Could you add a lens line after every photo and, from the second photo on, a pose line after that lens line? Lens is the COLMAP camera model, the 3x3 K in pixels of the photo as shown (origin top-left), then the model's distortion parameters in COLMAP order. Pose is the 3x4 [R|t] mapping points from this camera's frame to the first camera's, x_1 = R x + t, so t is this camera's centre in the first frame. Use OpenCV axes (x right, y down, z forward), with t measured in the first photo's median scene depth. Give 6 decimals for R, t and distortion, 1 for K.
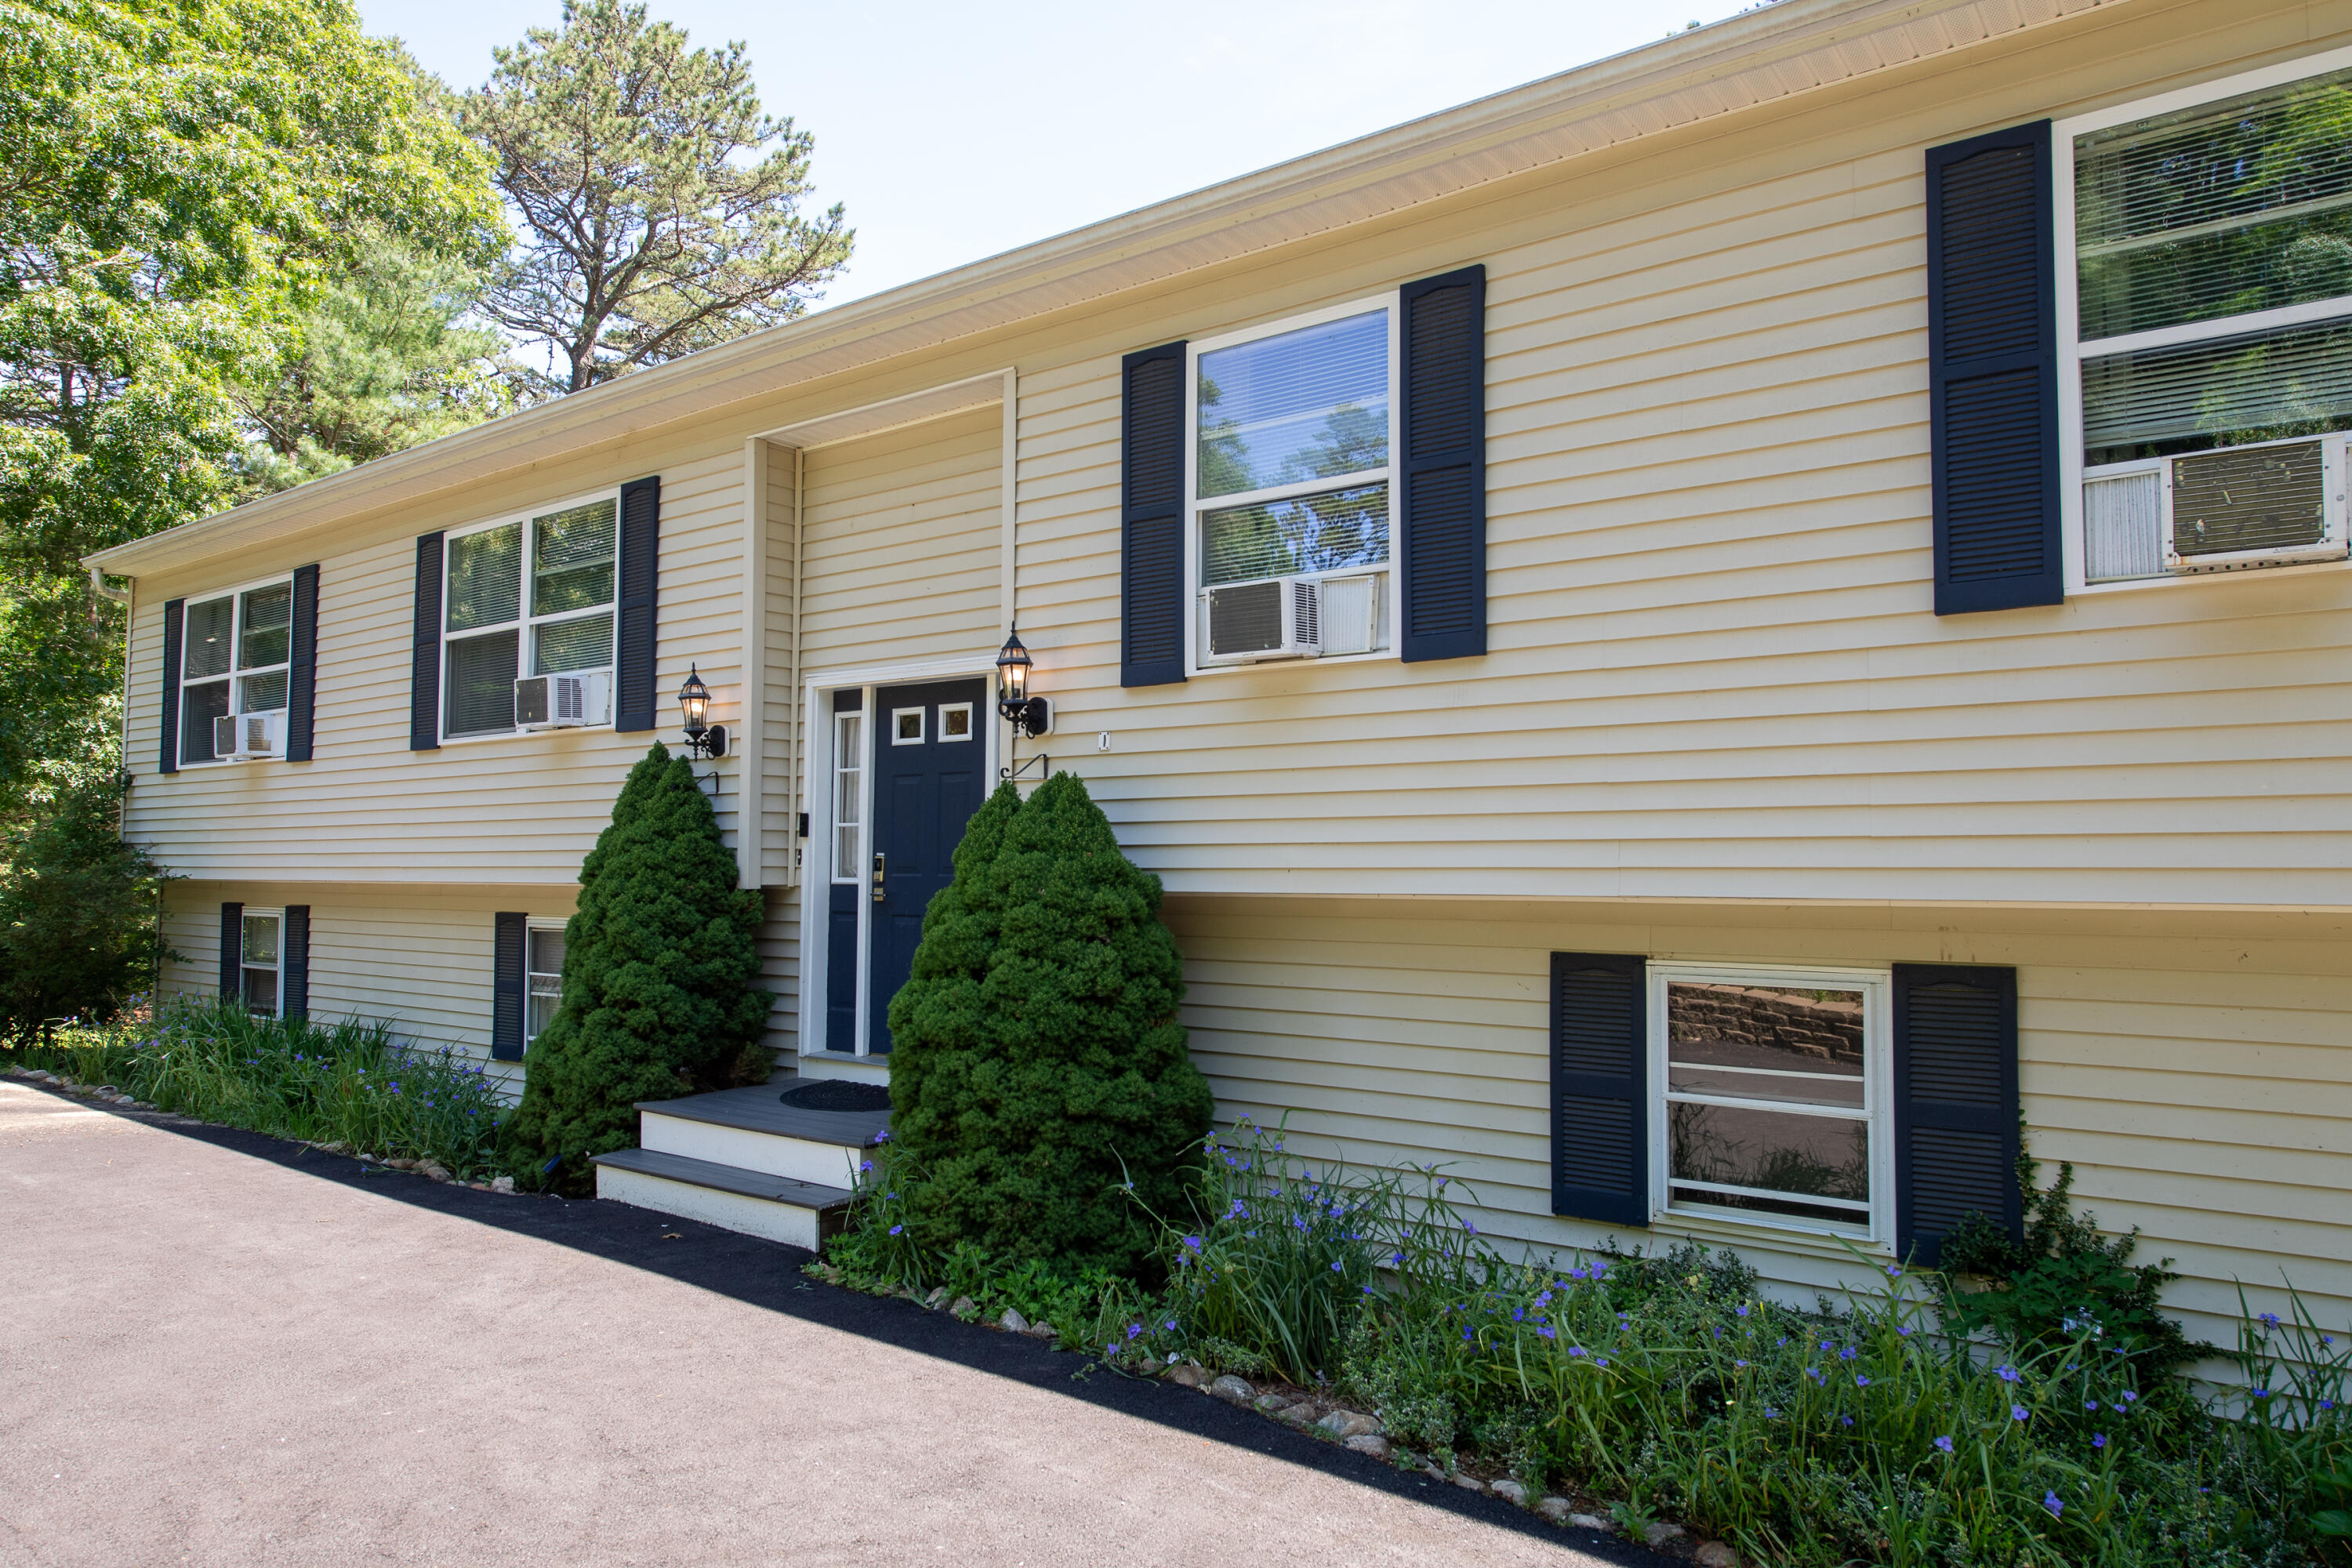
lens RADIAL K [[1665.5, 0, 1176.0], [0, 1665.5, 784.0], [0, 0, 1]] dist [0.008126, 0.007219]
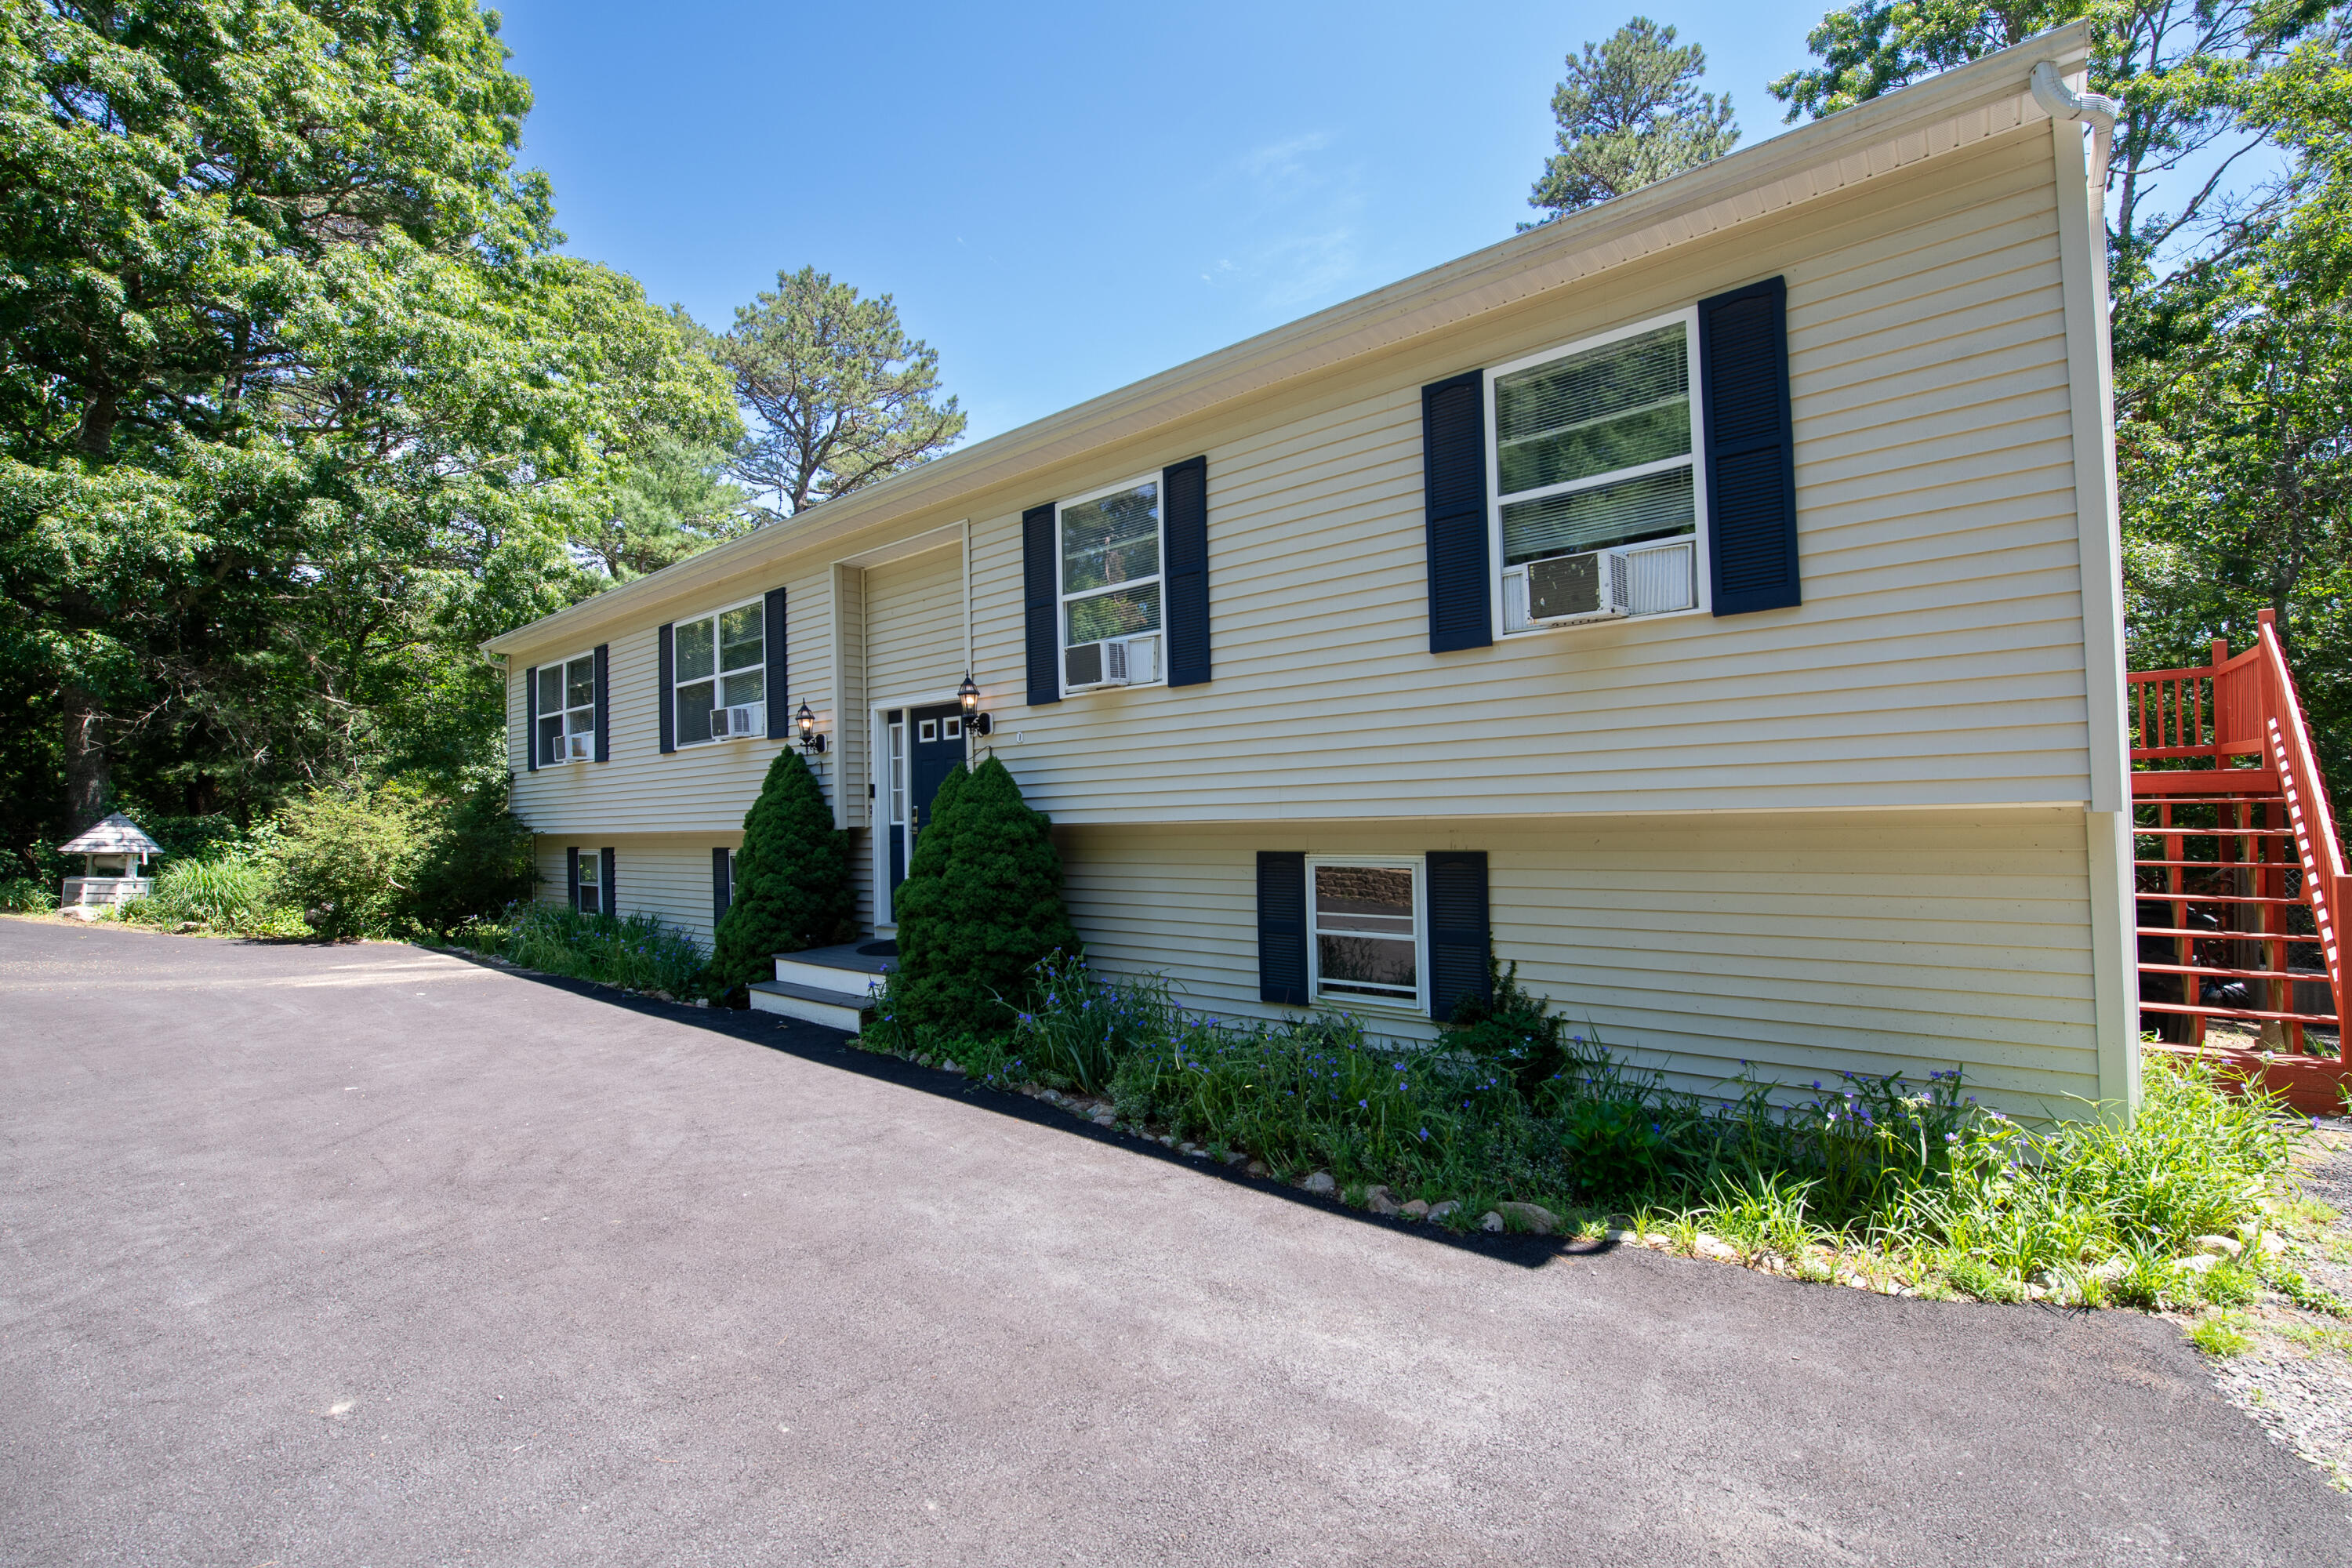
lens RADIAL K [[1065.2, 0, 1140.0], [0, 1065.2, 784.9], [0, 0, 1]] dist [0.000171, -0.000194]
pose [[0.998330, -0.031835, -0.048201, 0.147415], [0.033129, 0.999105, 0.026306, -0.001650], [0.047321, -0.027859, 0.998491, -0.105219]]
